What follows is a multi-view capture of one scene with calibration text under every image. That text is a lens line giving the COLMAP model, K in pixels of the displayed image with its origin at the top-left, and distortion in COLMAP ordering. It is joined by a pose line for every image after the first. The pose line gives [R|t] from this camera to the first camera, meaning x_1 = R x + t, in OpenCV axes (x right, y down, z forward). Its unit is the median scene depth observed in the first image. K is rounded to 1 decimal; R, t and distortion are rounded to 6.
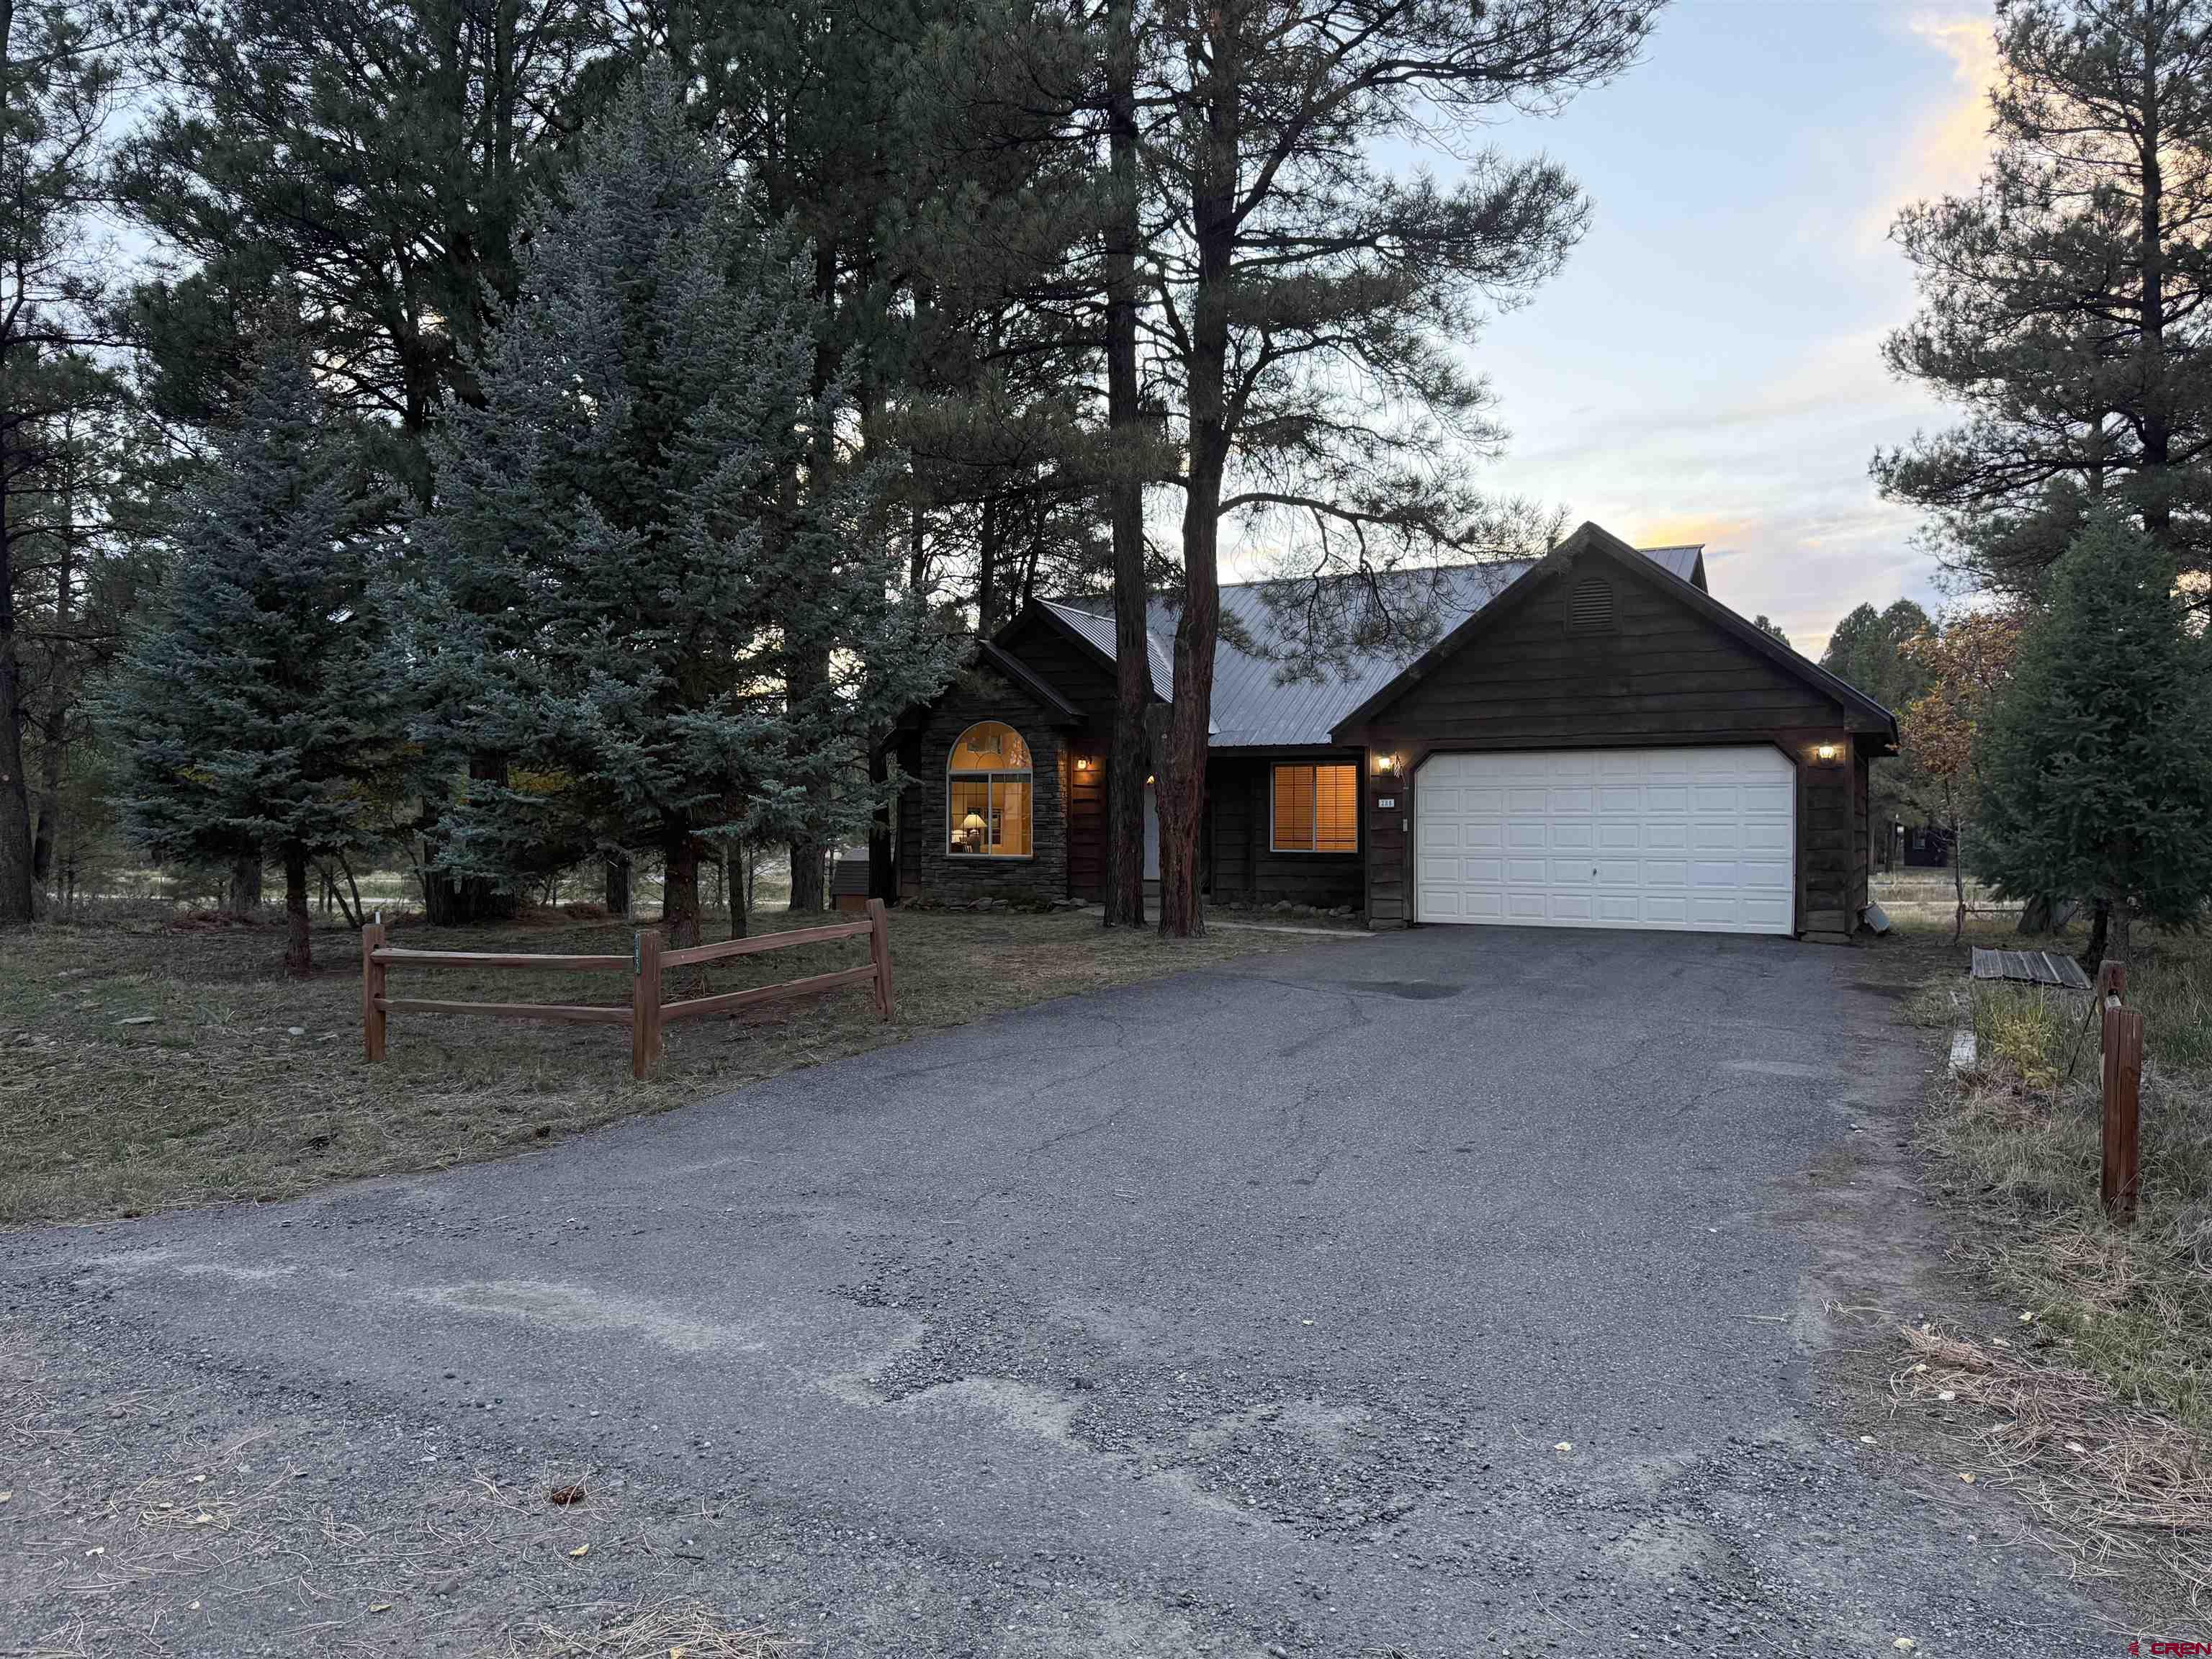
lens RADIAL K [[1557.8, 0, 1105.1], [0, 1557.8, 865.0], [0, 0, 1]] dist [0.041801, -0.048896]
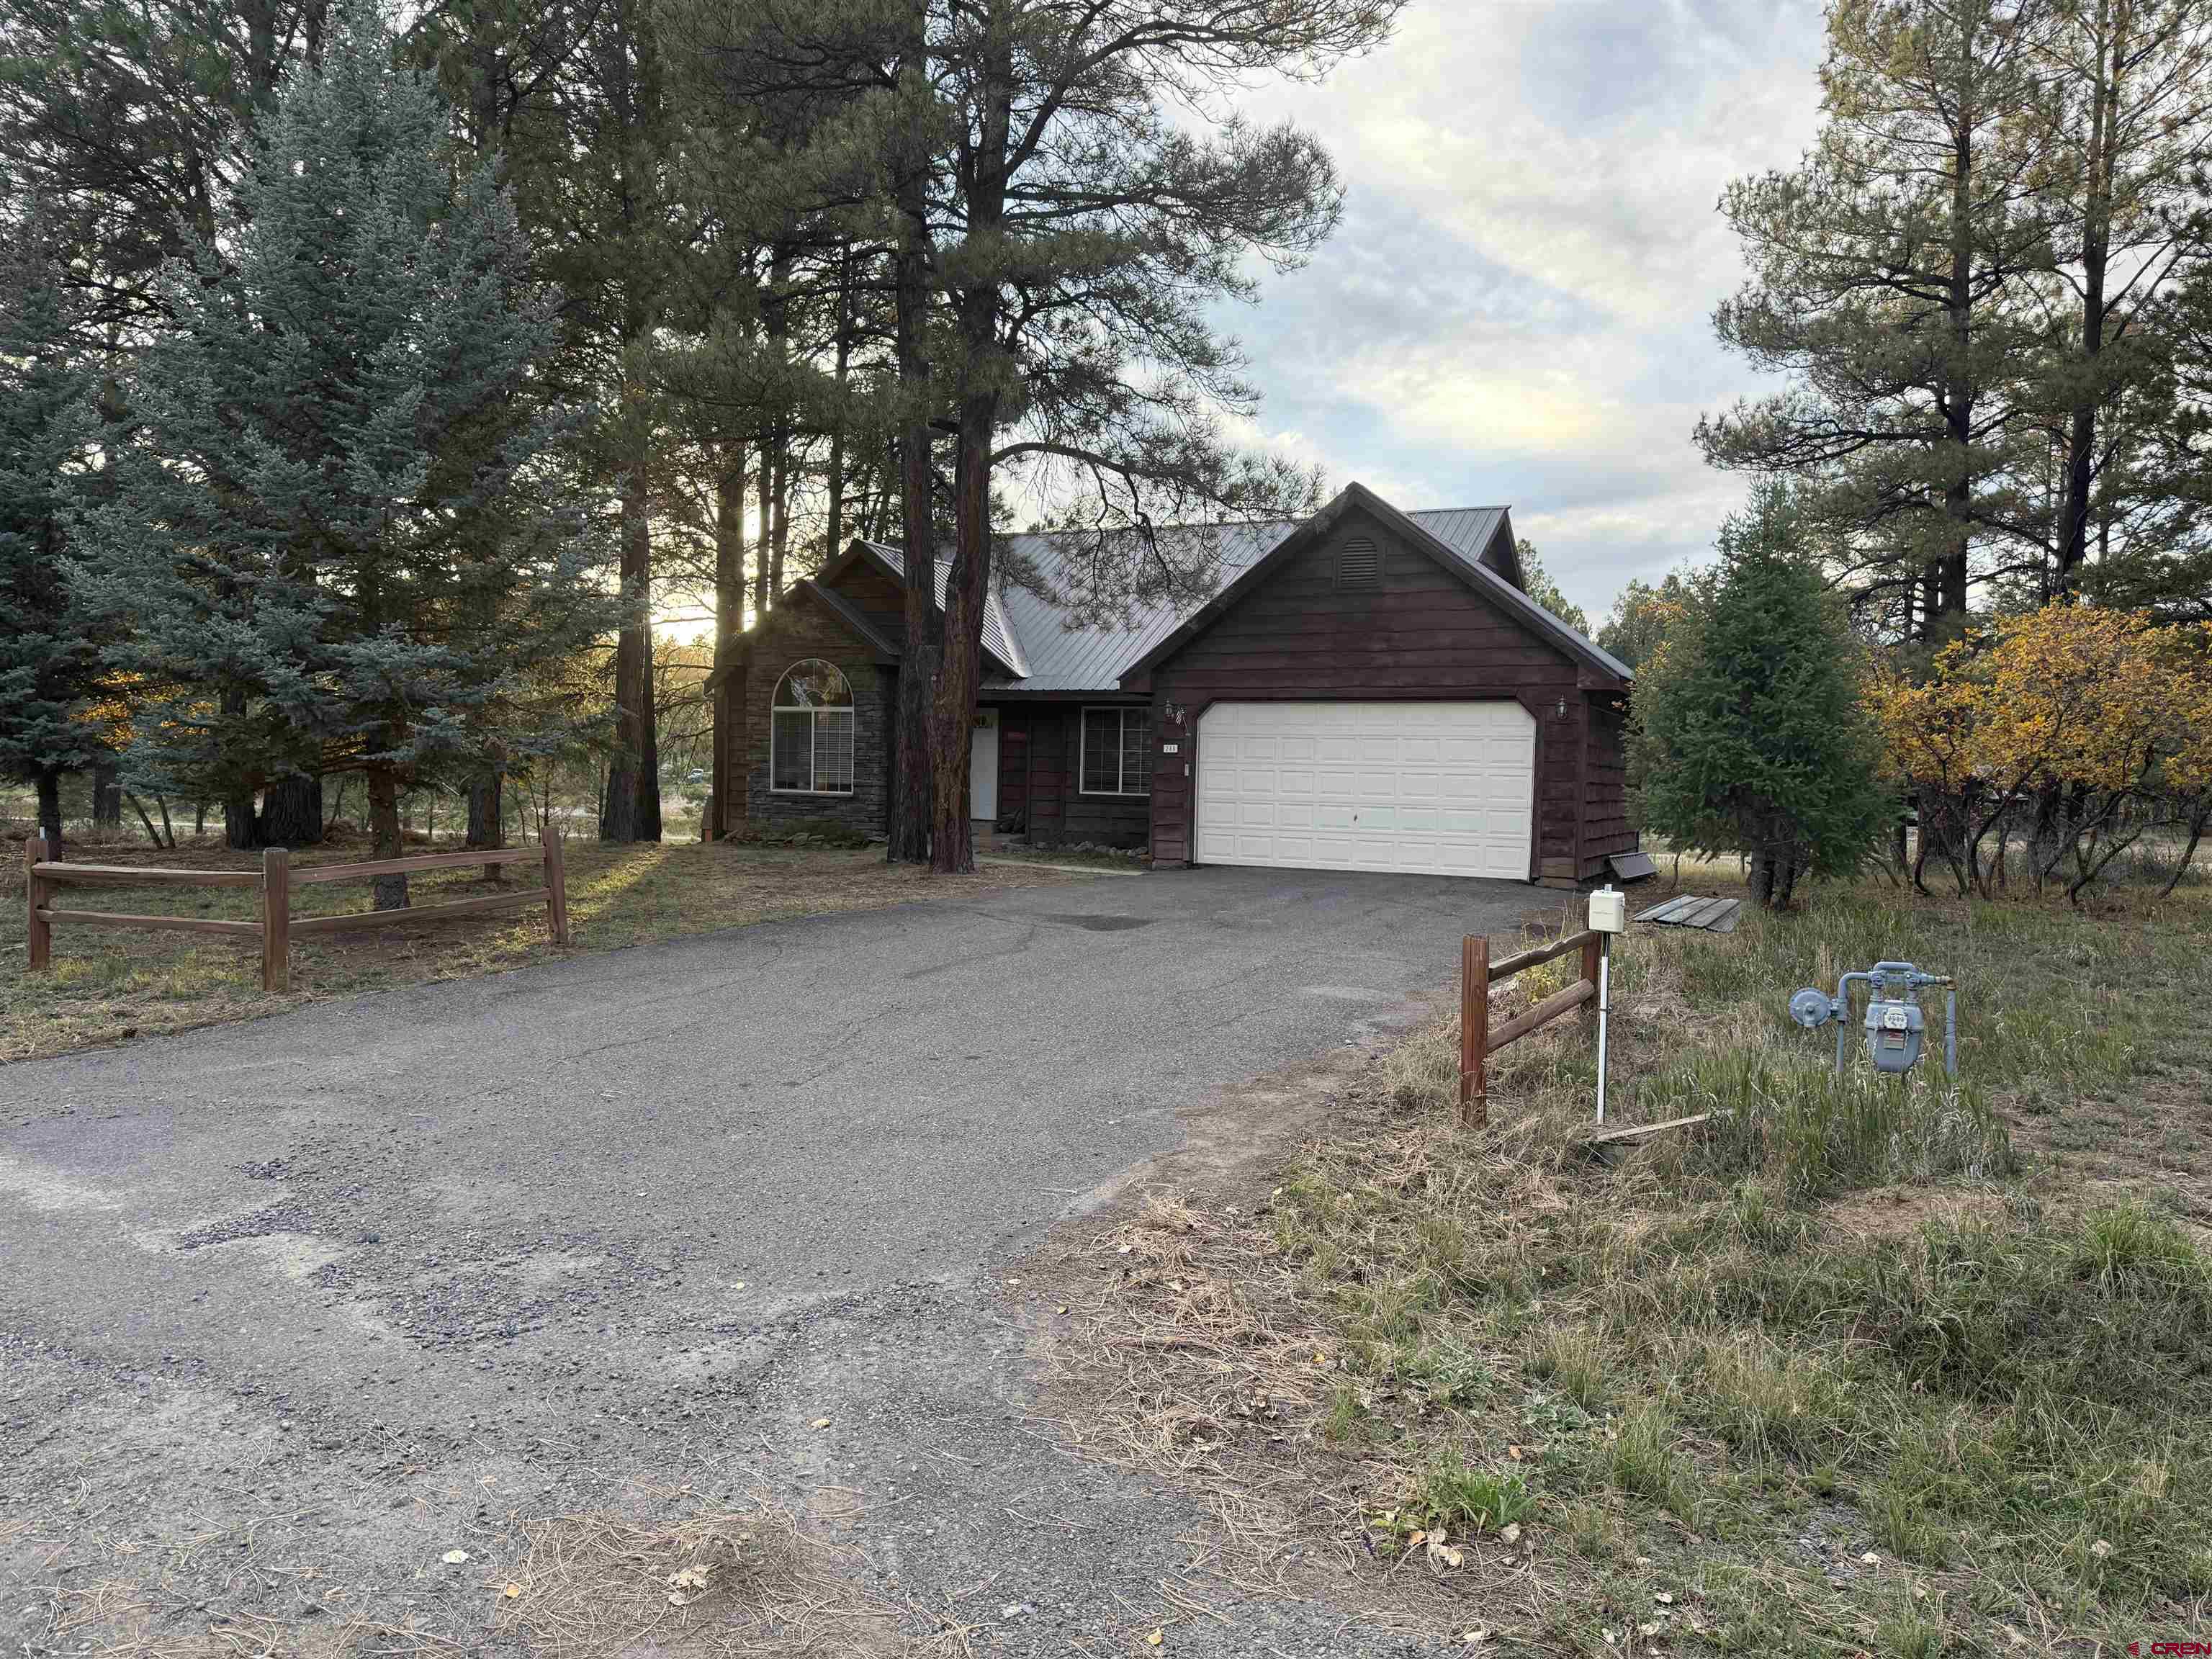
lens RADIAL K [[1541.6, 0, 1106.6], [0, 1541.6, 869.1], [0, 0, 1]] dist [0.059052, -0.081152]
pose [[0.998955, 0.018374, 0.041844, 0.108885], [-0.019995, 0.999052, 0.038671, 0.002128], [-0.041094, -0.039467, 0.998375, -0.033052]]
